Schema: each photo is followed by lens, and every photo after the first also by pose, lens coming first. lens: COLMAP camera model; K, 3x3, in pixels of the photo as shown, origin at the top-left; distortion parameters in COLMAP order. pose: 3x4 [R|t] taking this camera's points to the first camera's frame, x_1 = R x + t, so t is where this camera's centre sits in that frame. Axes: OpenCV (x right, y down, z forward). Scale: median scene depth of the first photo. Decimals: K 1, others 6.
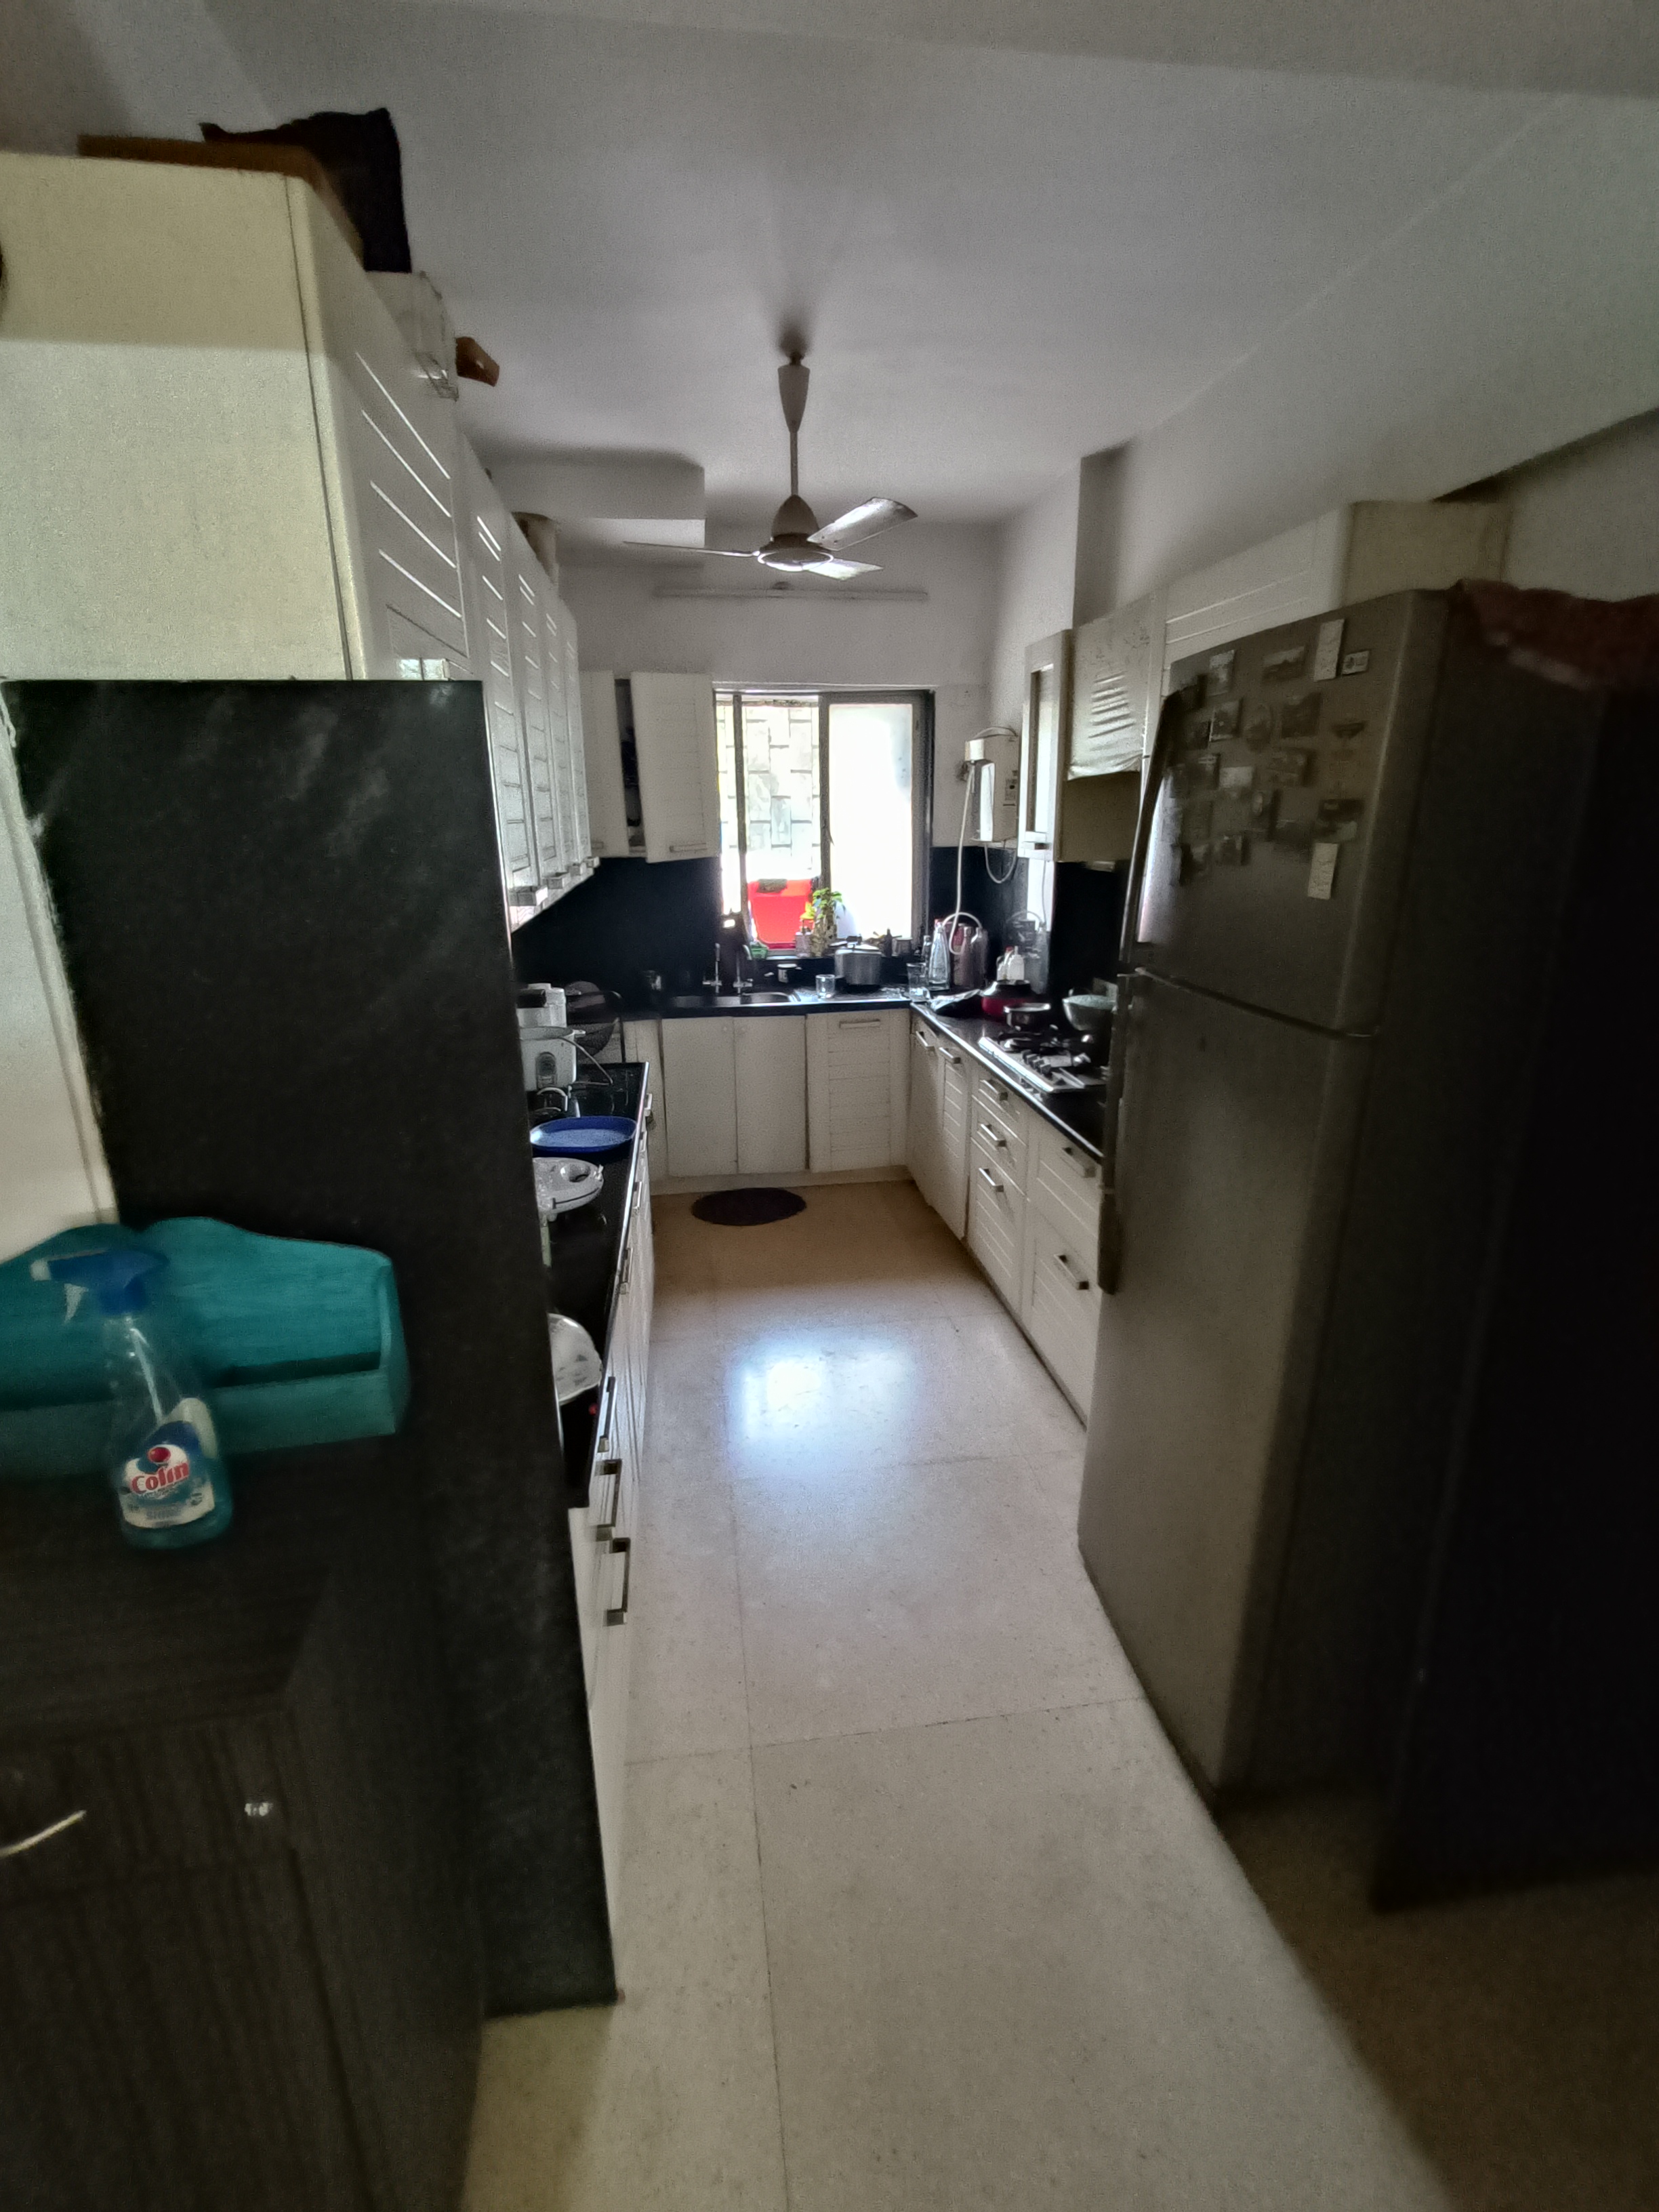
lens RADIAL K [[1015.1, 0, 823.4], [0, 1015.1, 1101.9], [0, 0, 1]] dist [0.005853, 0.000860]
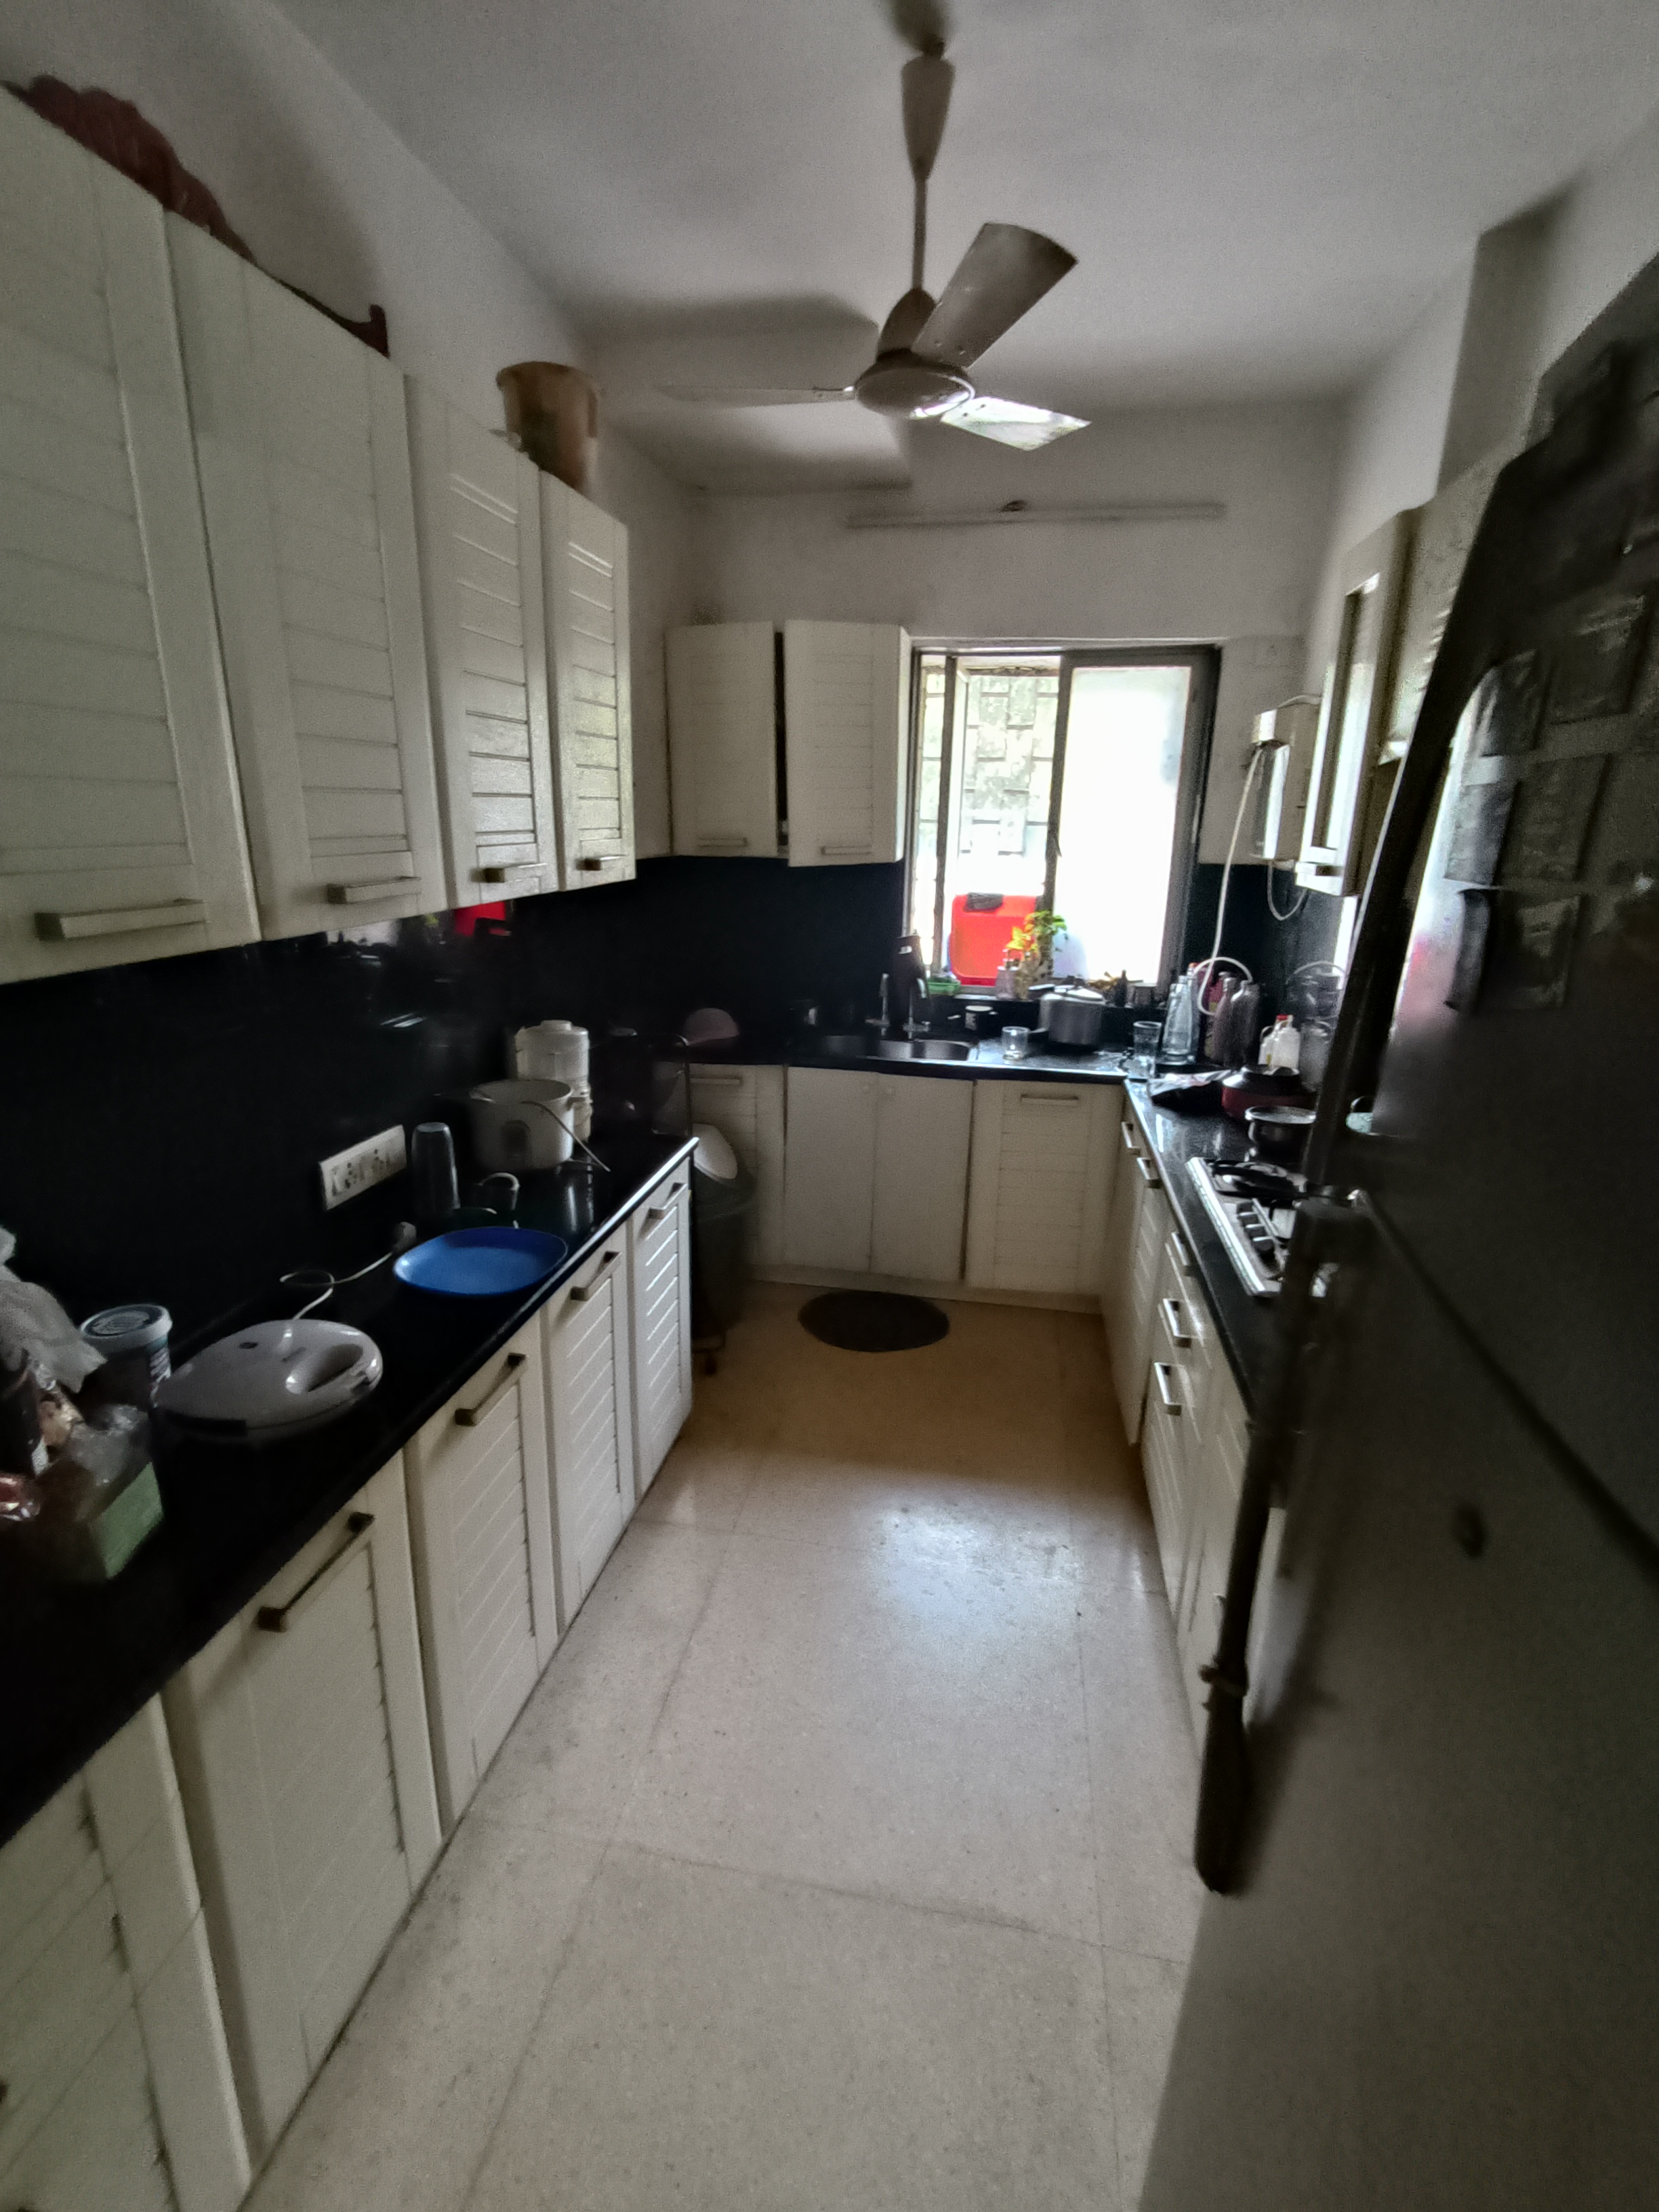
lens RADIAL K [[1015.1, 0, 823.4], [0, 1015.1, 1101.9], [0, 0, 1]] dist [0.005853, 0.000860]
pose [[0.945575, 0.117951, -0.303273, 0.099331], [-0.118898, 0.992787, 0.015410, -0.064257], [0.302904, 0.021488, 0.952779, 0.241588]]
